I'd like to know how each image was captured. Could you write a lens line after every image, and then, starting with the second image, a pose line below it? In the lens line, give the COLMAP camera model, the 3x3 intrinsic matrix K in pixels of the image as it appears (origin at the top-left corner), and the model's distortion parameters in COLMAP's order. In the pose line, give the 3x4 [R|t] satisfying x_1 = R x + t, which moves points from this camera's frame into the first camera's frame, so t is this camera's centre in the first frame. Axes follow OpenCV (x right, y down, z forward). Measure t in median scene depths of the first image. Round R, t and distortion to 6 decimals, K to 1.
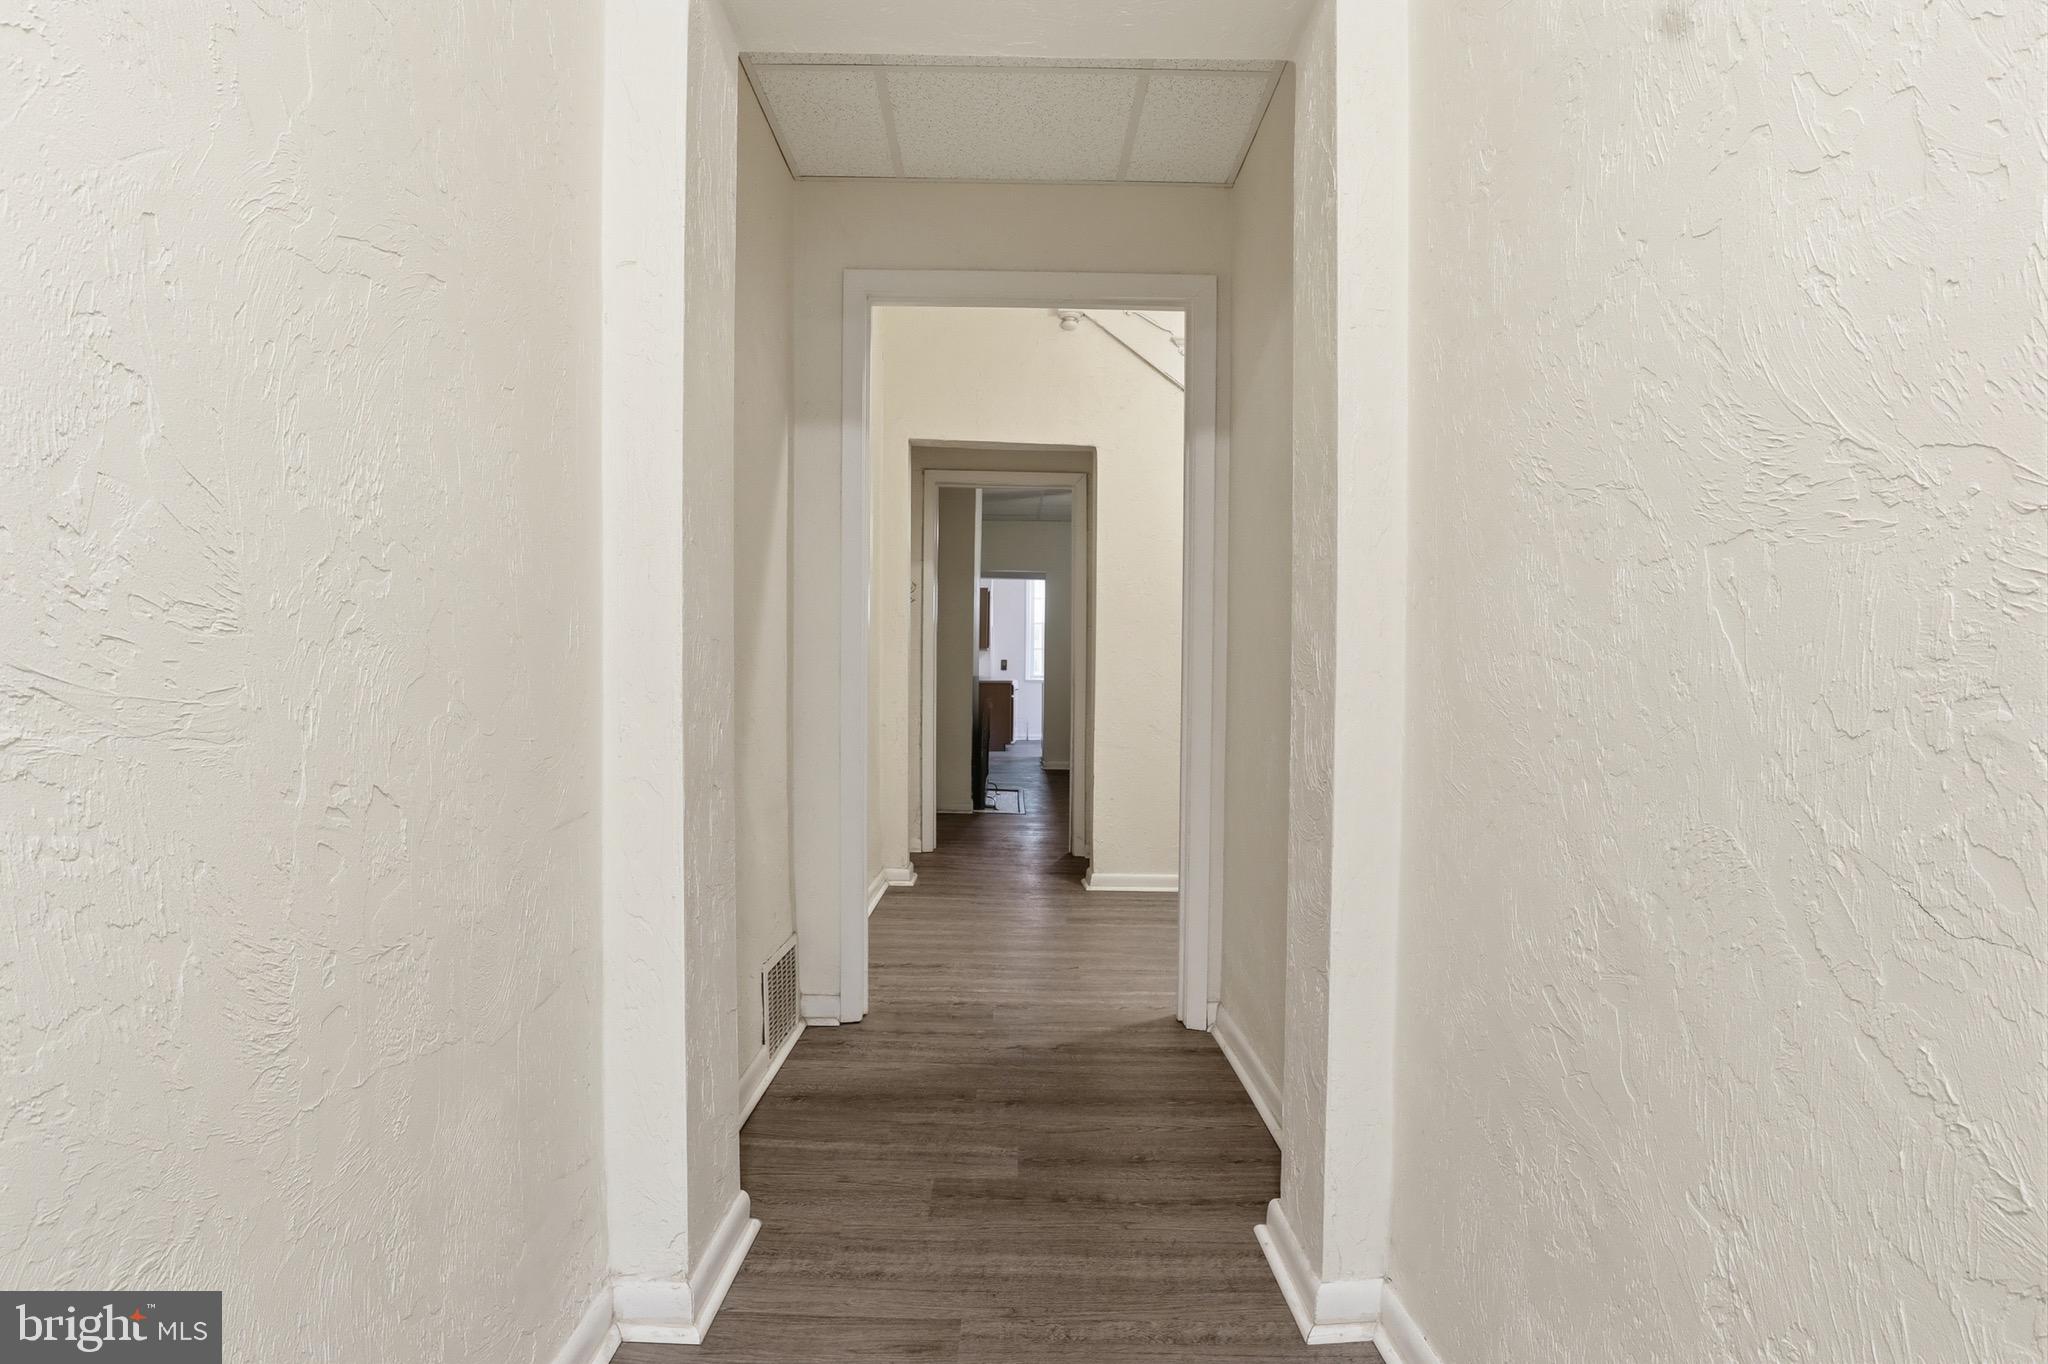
lens RADIAL K [[1043.4, 0, 1024.0], [0, 1043.4, 682.0], [0, 0, 1]] dist [-0.005414, -0.000501]
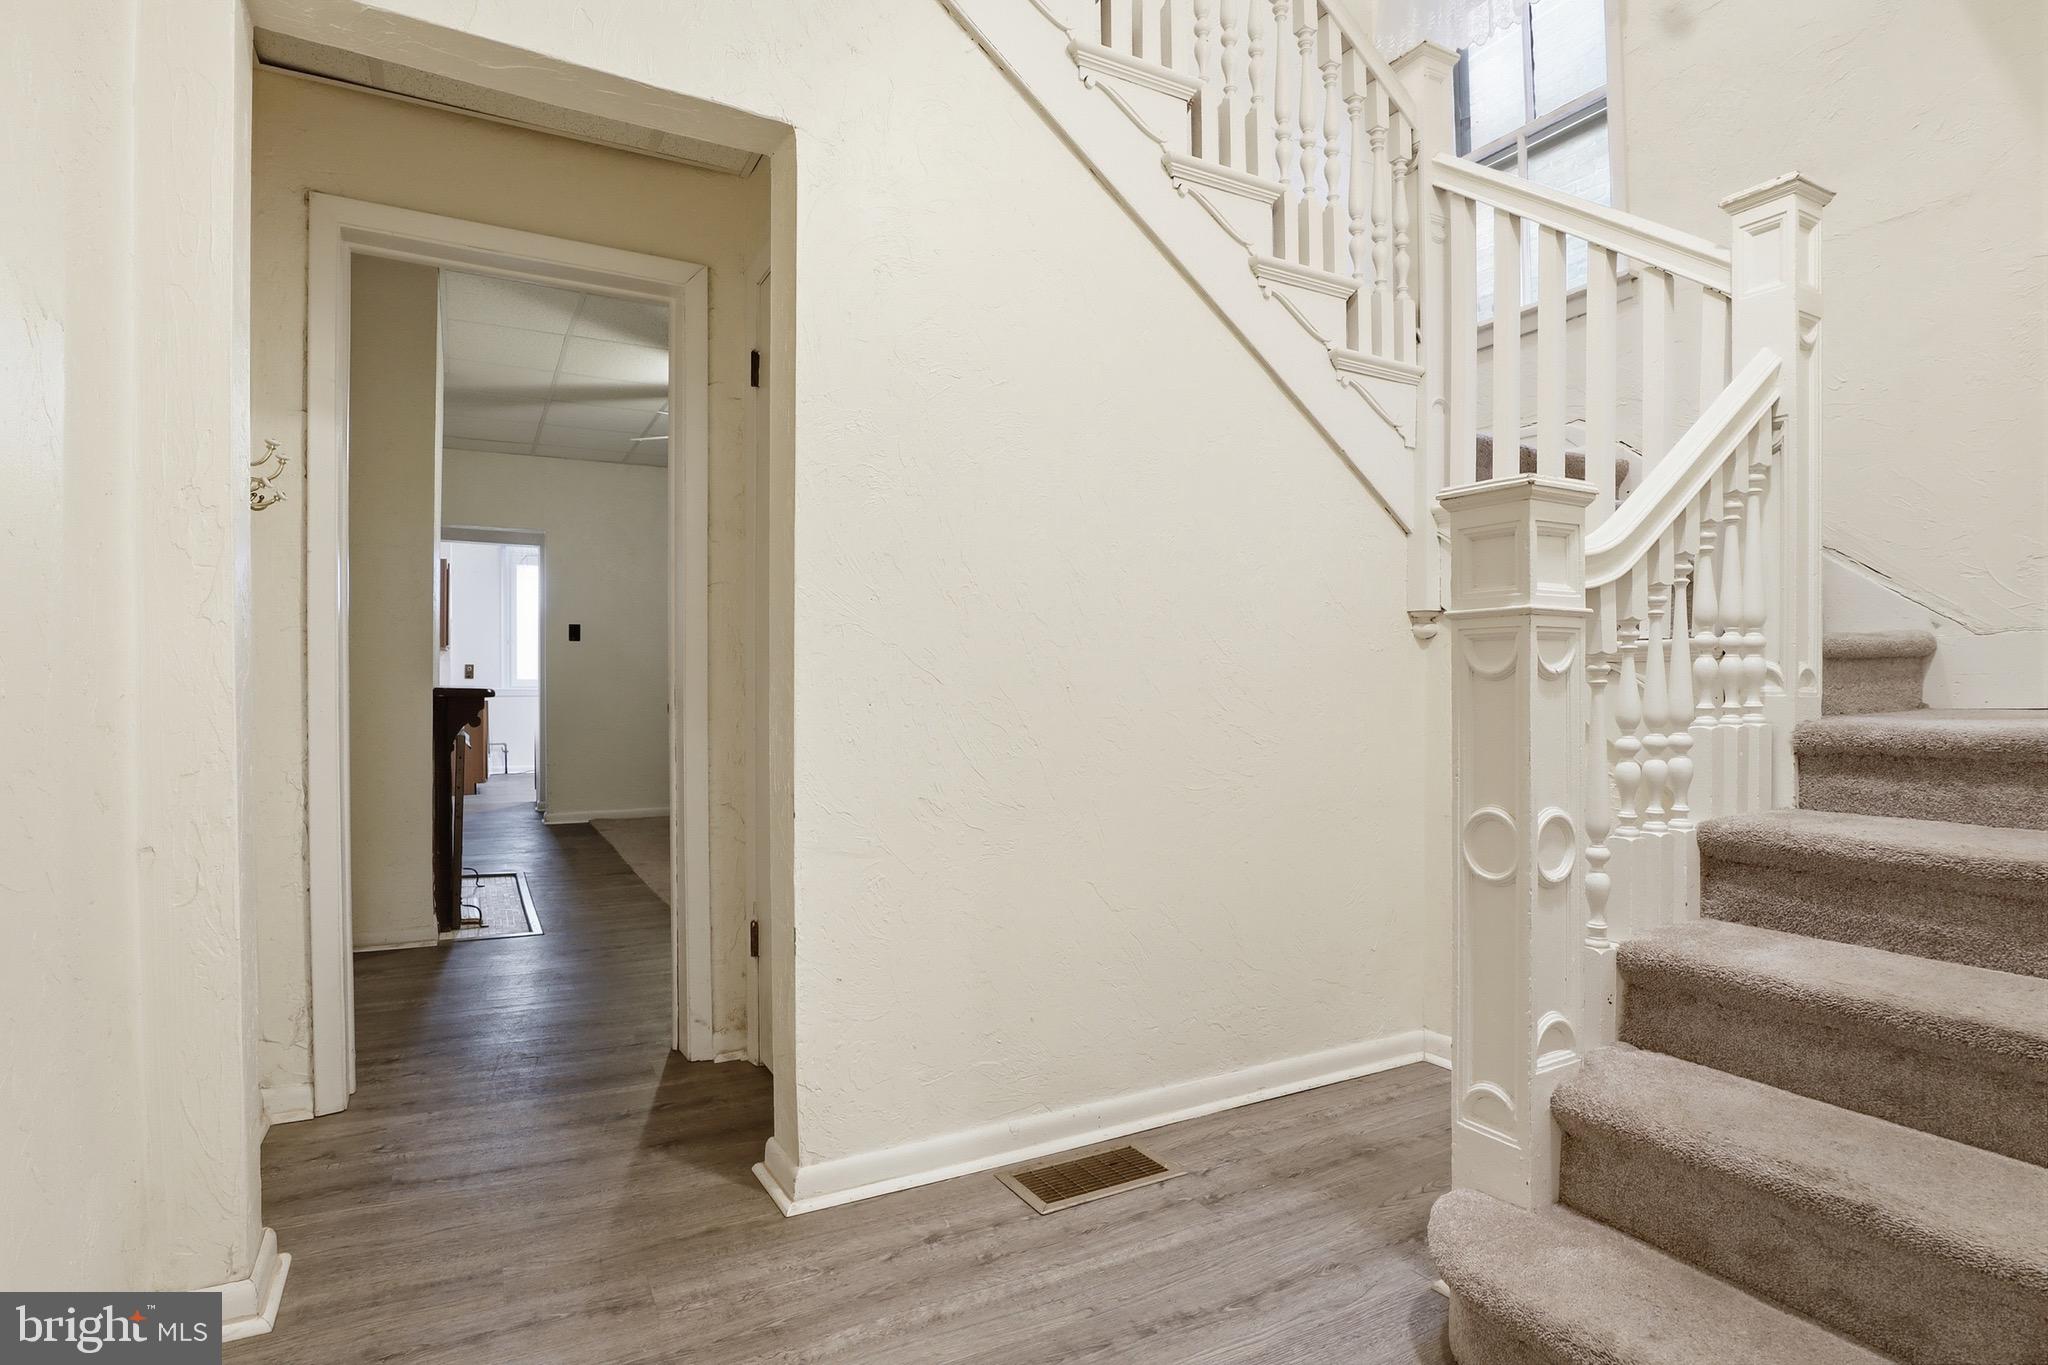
lens RADIAL K [[1043.4, 0, 1024.0], [0, 1043.4, 682.5], [0, 0, 1]] dist [-0.005414, -0.000501]
pose [[0.886458, -0.006415, 0.462765, -0.022418], [0.010317, 0.999929, -0.005902, 0.001140], [-0.462694, 0.010007, 0.886461, 0.312069]]
